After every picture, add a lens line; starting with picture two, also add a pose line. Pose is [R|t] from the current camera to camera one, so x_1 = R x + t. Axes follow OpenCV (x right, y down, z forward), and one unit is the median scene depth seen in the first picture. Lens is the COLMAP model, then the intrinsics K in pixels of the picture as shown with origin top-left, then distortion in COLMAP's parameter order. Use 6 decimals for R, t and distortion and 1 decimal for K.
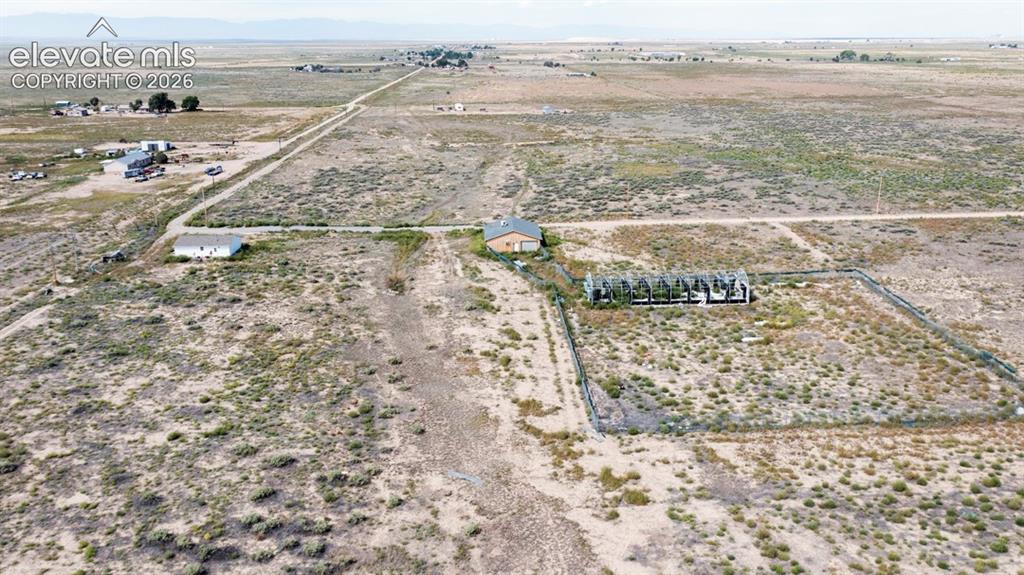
lens RADIAL K [[806.1, 0, 511.6], [0, 806.1, 286.1], [0, 0, 1]] dist [-0.005094, 0.009731]
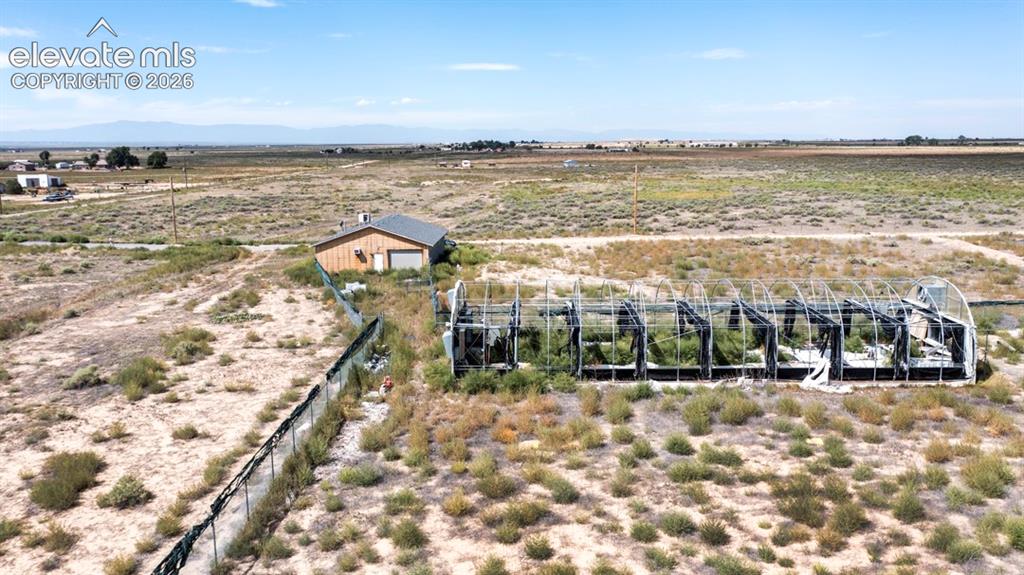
lens RADIAL K [[806.1, 0, 510.5], [0, 806.1, 288.7], [0, 0, 1]] dist [-0.005094, 0.009731]
pose [[0.997791, 0.009078, -0.065807, 0.097814], [-0.016902, 0.992709, -0.119341, 0.017888], [0.064244, 0.120190, 0.990670, 0.476153]]
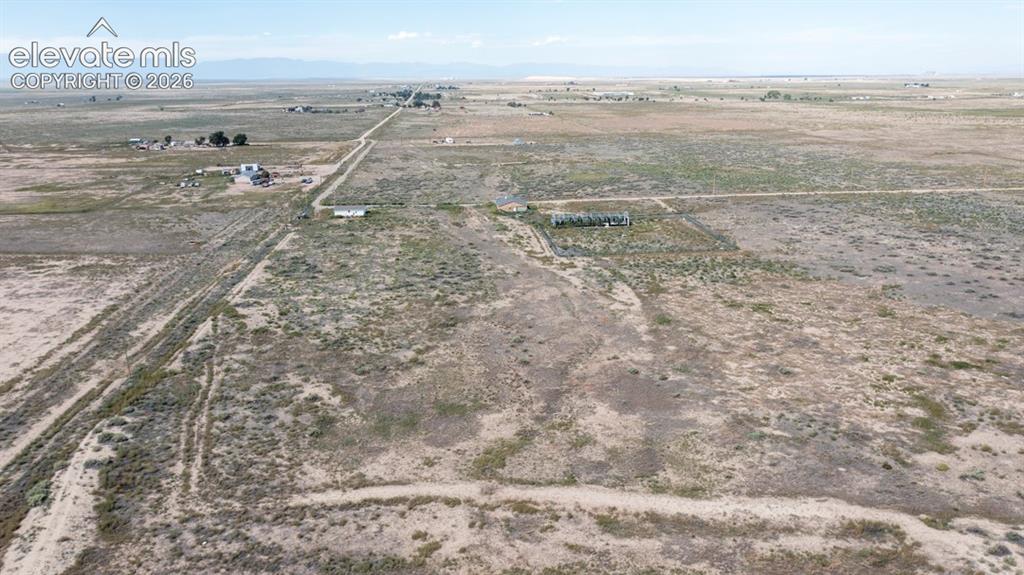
lens RADIAL K [[806.1, 0, 510.5], [0, 806.1, 289.8], [0, 0, 1]] dist [-0.005094, 0.009731]
pose [[0.998757, -0.016726, 0.046964, -0.082602], [0.018564, 0.999068, -0.038973, 0.184663], [-0.046268, 0.039797, 0.998136, -0.760292]]
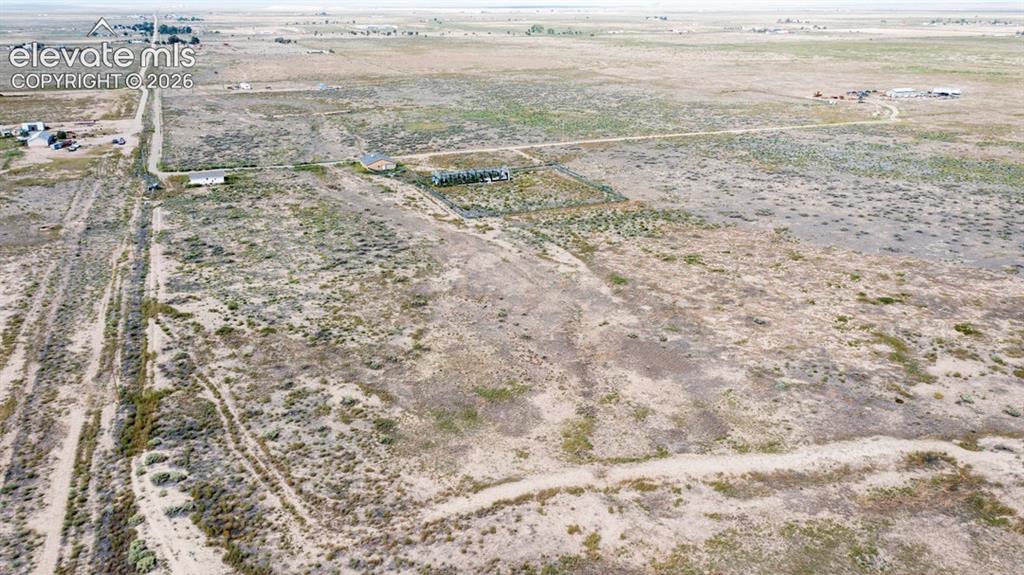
lens RADIAL K [[806.1, 0, 508.9], [0, 806.1, 285.0], [0, 0, 1]] dist [-0.005094, 0.009731]
pose [[0.939707, -0.109115, 0.324107, -0.304782], [0.097124, 0.993860, 0.052997, 0.128786], [-0.327900, -0.018323, 0.944535, -0.727575]]
